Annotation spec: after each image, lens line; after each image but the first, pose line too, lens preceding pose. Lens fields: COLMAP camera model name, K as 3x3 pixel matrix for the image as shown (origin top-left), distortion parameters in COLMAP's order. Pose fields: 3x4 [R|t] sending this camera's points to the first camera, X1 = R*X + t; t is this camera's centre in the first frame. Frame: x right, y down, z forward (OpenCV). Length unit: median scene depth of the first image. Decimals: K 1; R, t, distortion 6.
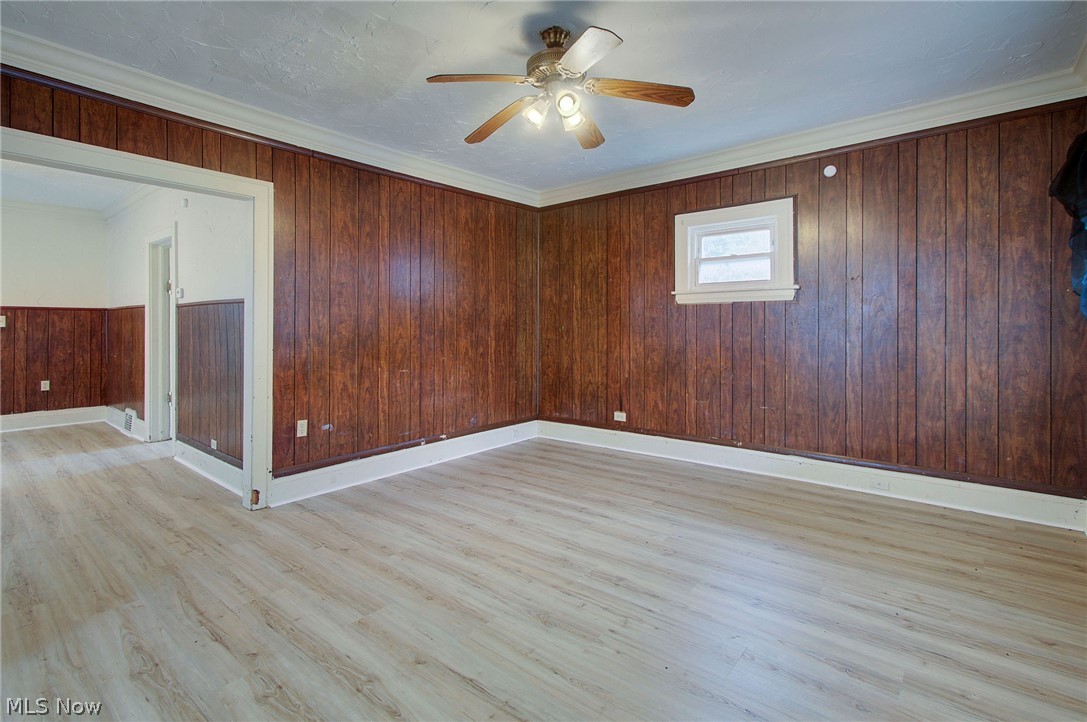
lens RADIAL K [[512.7, 0, 524.3], [0, 512.7, 344.3], [0, 0, 1]] dist [-0.000758, -0.000230]
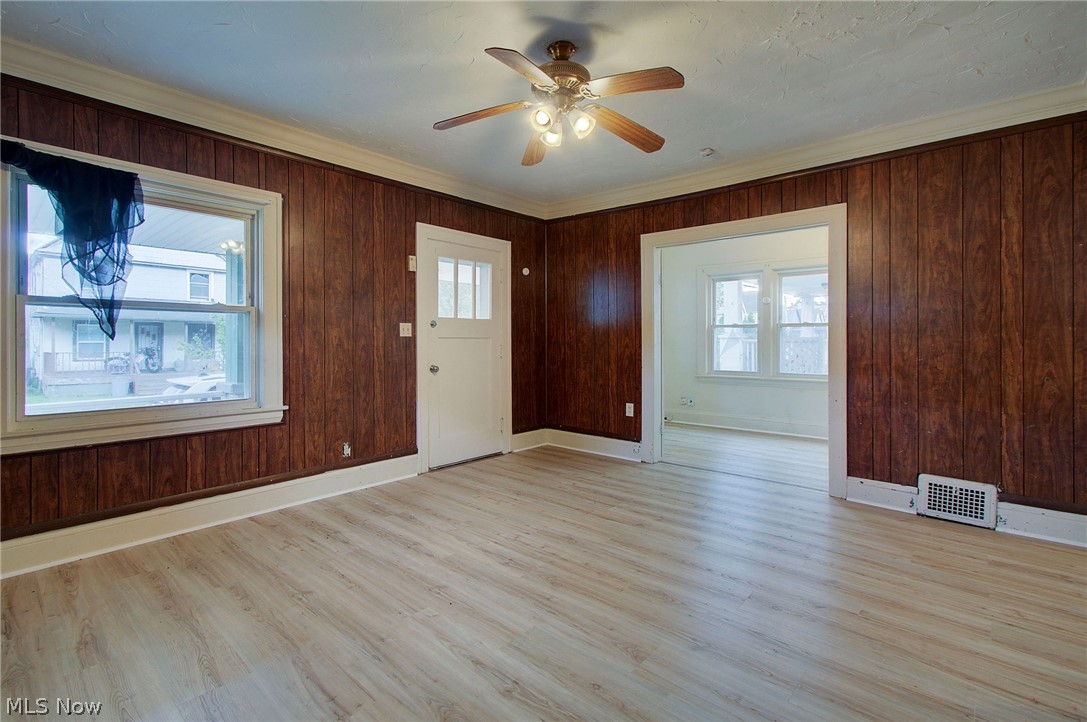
lens RADIAL K [[512.7, 0, 524.3], [0, 512.7, 344.3], [0, 0, 1]] dist [-0.000758, -0.000230]
pose [[-0.999791, 0.004704, 0.019895, 0.118606], [0.005477, 0.999226, 0.038952, -0.061874], [-0.019696, 0.039053, -0.999043, 2.032445]]
